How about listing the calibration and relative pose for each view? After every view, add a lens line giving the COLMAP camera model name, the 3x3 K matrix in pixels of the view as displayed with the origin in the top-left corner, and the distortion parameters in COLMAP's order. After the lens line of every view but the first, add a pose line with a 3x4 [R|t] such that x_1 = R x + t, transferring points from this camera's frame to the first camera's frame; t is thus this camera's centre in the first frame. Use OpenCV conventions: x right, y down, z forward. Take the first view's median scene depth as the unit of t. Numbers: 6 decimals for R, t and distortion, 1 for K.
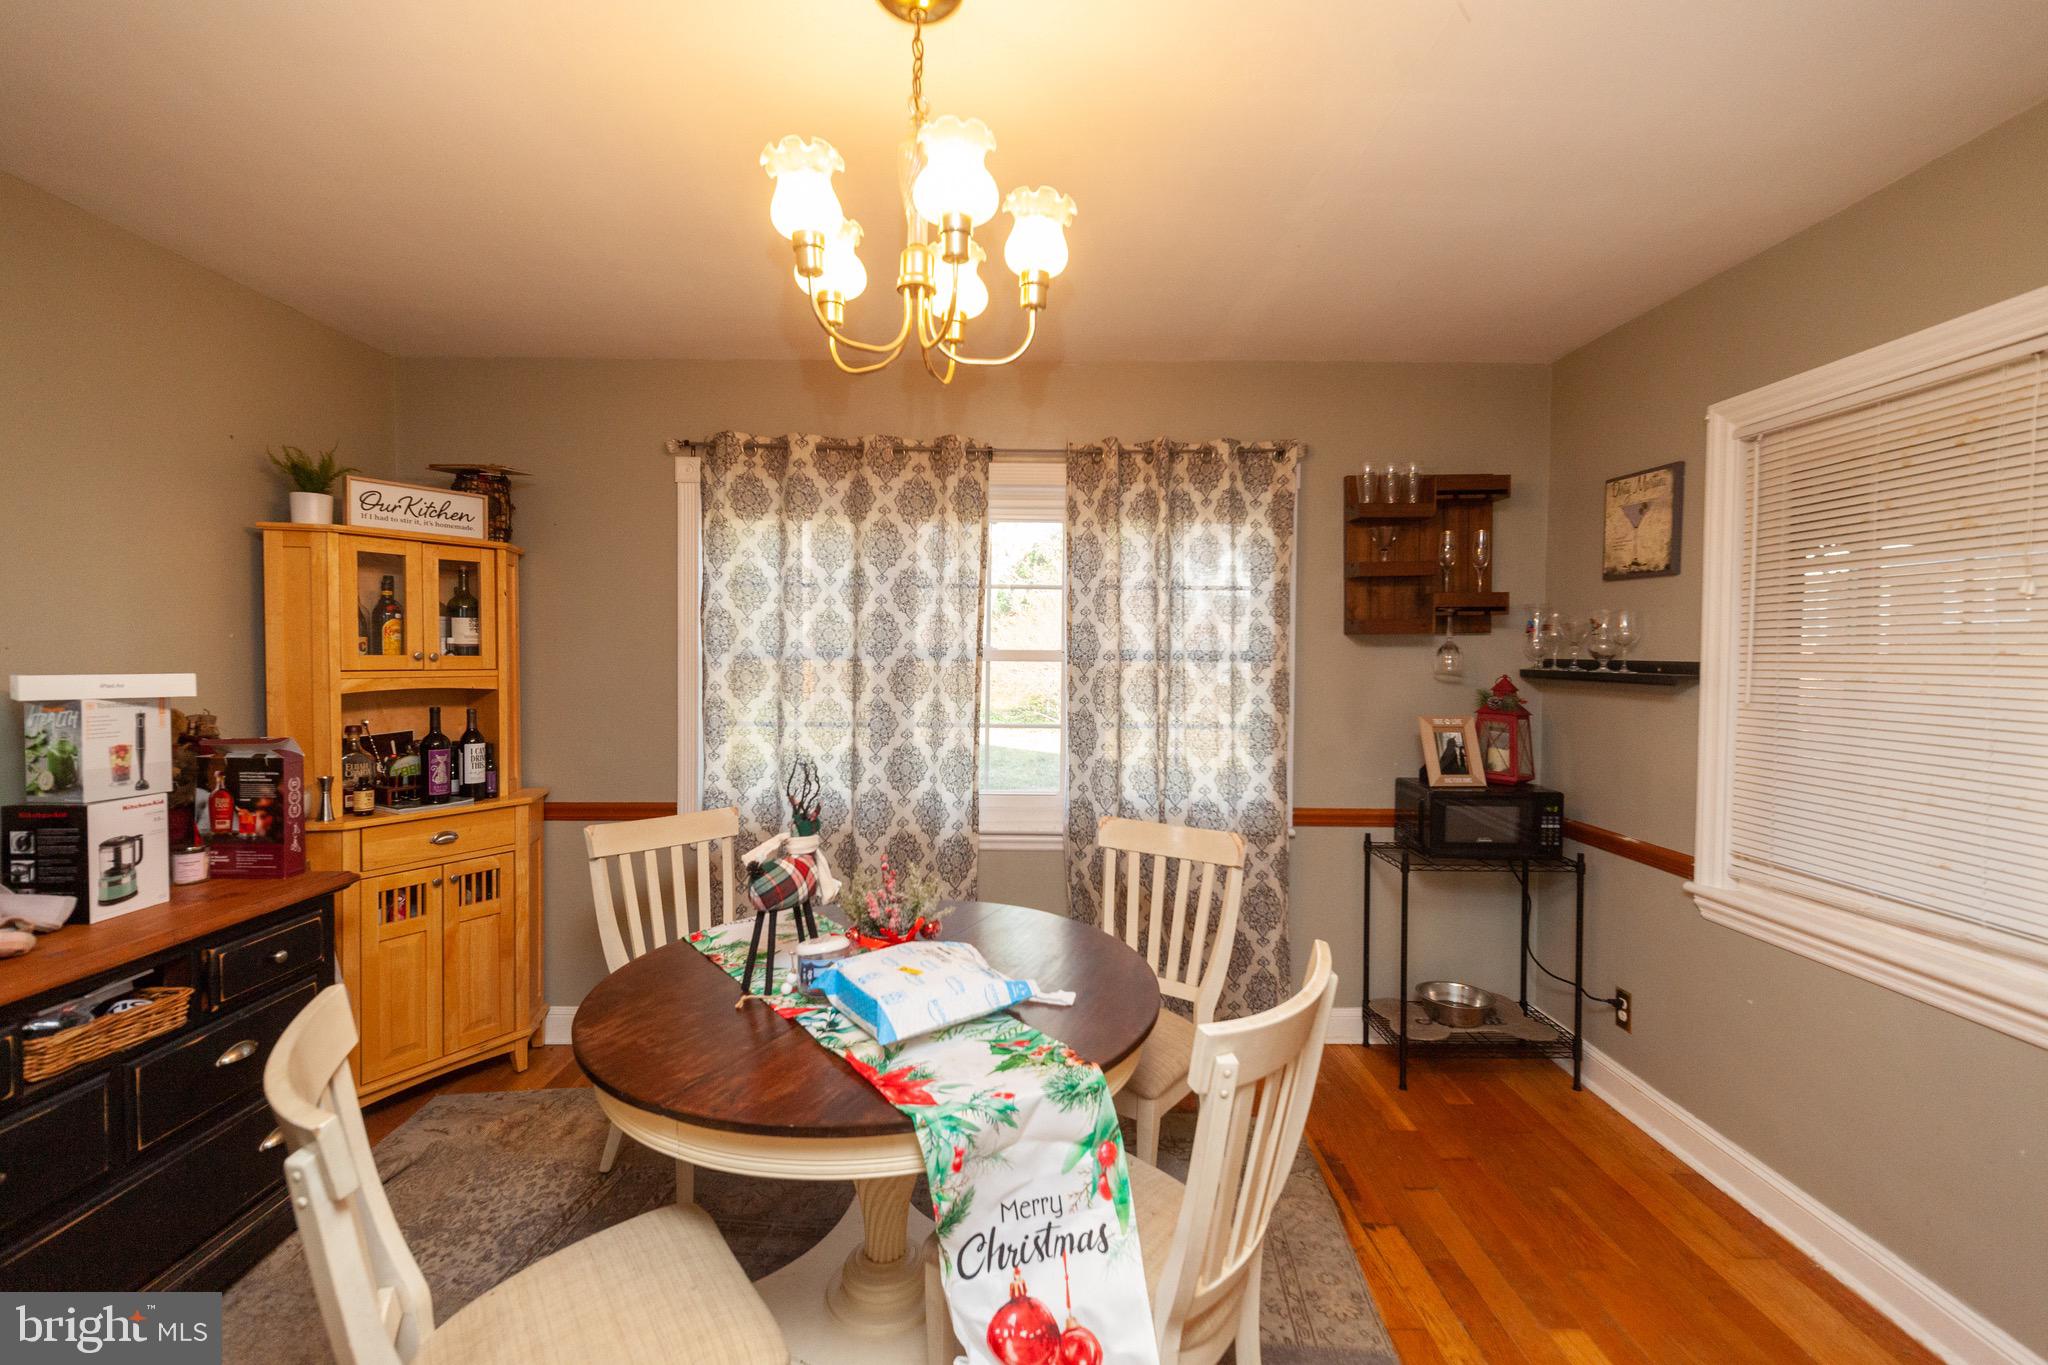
lens RADIAL K [[880.2, 0, 1022.0], [0, 880.2, 676.8], [0, 0, 1]] dist [0.007141, 0.000649]
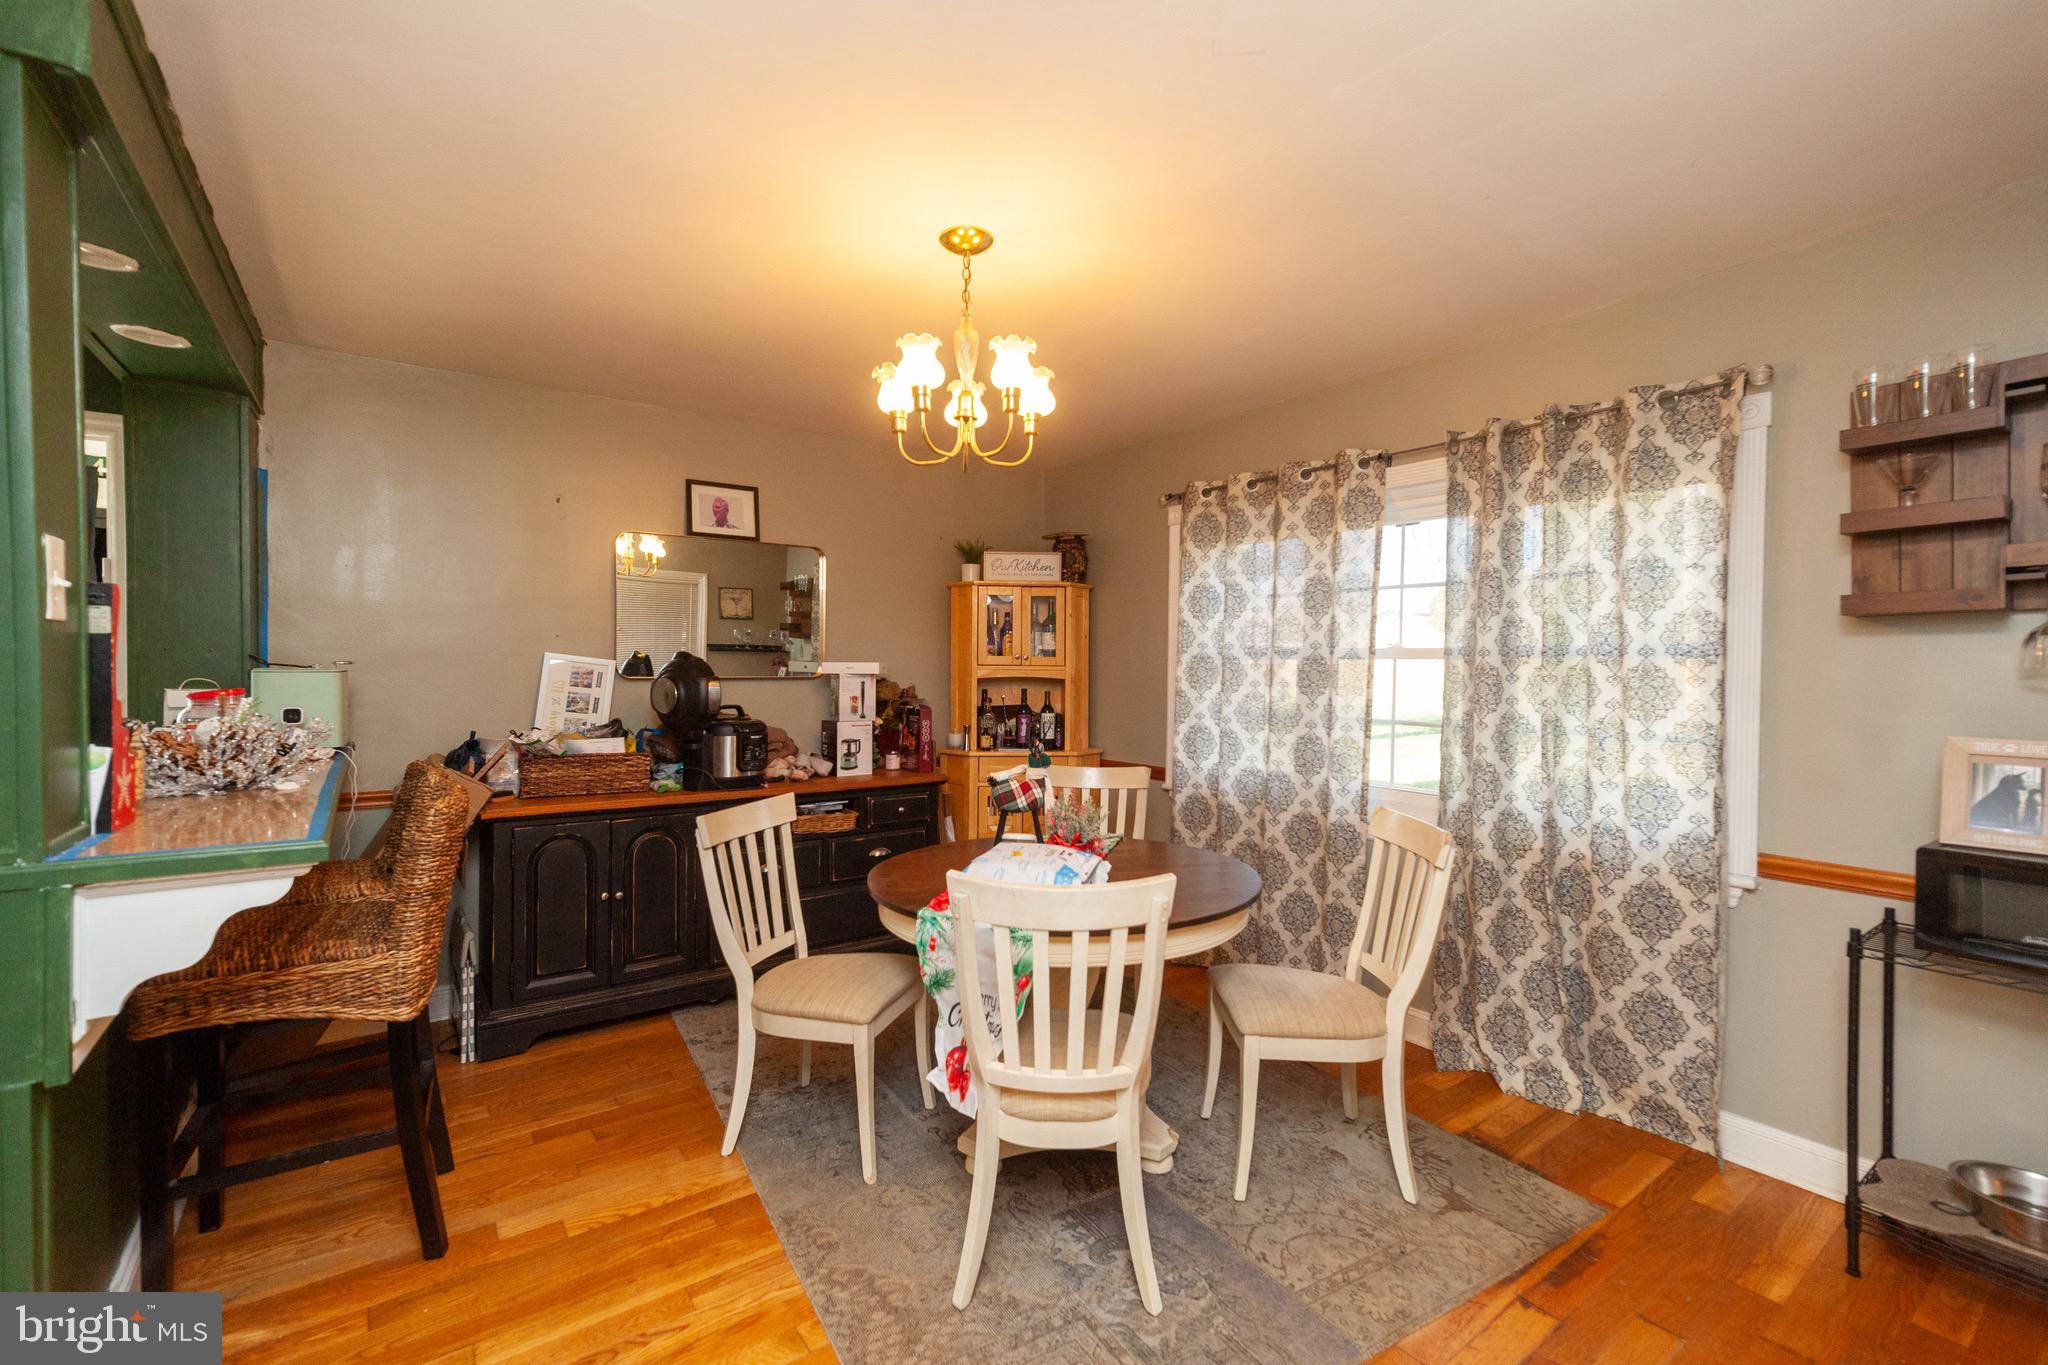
lens RADIAL K [[875.1, 0, 1052.1], [0, 875.1, 675.2], [0, 0, 1]] dist [0.014029, 0.000320]
pose [[0.602551, 0.007455, -0.798045, 0.589799], [-0.024609, 0.999654, -0.009242, 0.022082], [0.797701, 0.025207, 0.602527, 0.072970]]
